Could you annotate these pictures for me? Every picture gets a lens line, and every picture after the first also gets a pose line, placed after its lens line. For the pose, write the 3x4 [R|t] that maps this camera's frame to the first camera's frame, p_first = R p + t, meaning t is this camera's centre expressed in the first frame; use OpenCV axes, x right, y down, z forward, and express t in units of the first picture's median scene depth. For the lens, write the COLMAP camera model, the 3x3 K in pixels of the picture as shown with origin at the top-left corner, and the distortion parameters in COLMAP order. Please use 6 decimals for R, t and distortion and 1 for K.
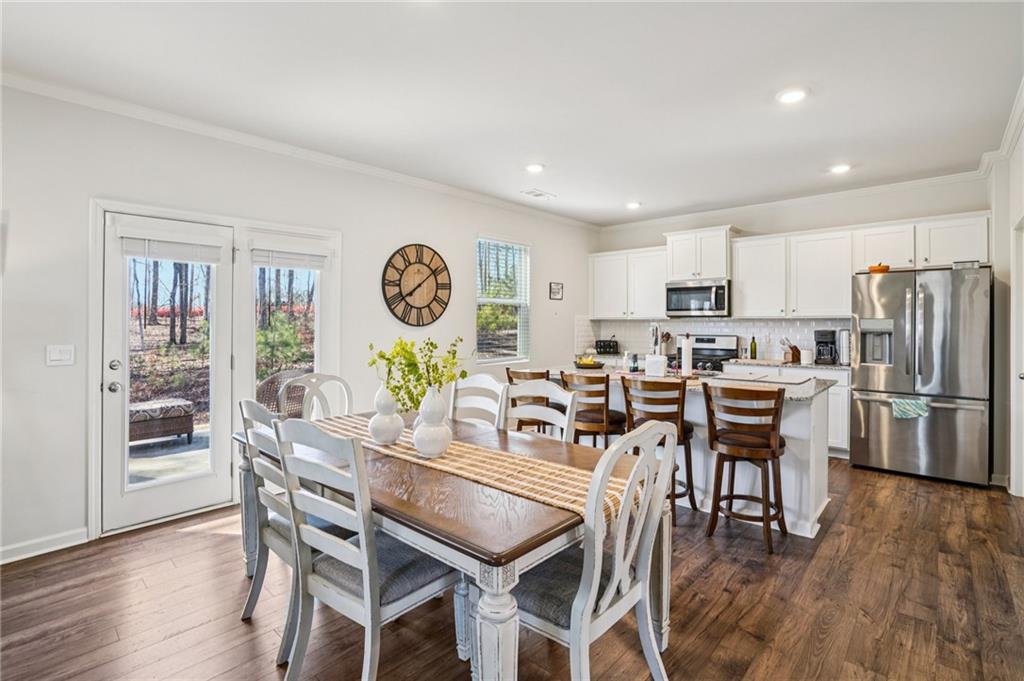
lens RADIAL K [[490.6, 0, 519.8], [0, 490.6, 318.1], [0, 0, 1]] dist [0.000182, 0.000401]
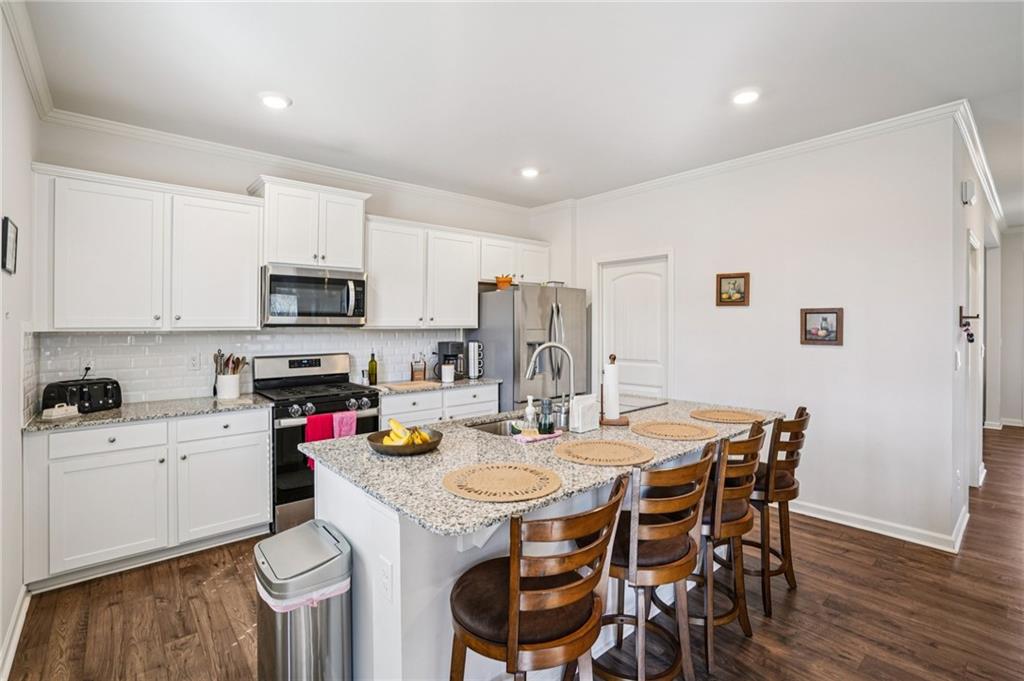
lens RADIAL K [[476.0, 0, 509.3], [0, 476.0, 333.7], [0, 0, 1]] dist [-0.048090, 0.014620]
pose [[0.133943, -0.018342, 0.990819, -0.242749], [-0.006464, 0.999791, 0.019382, -0.007971], [-0.990968, -0.009001, 0.133797, 0.821036]]
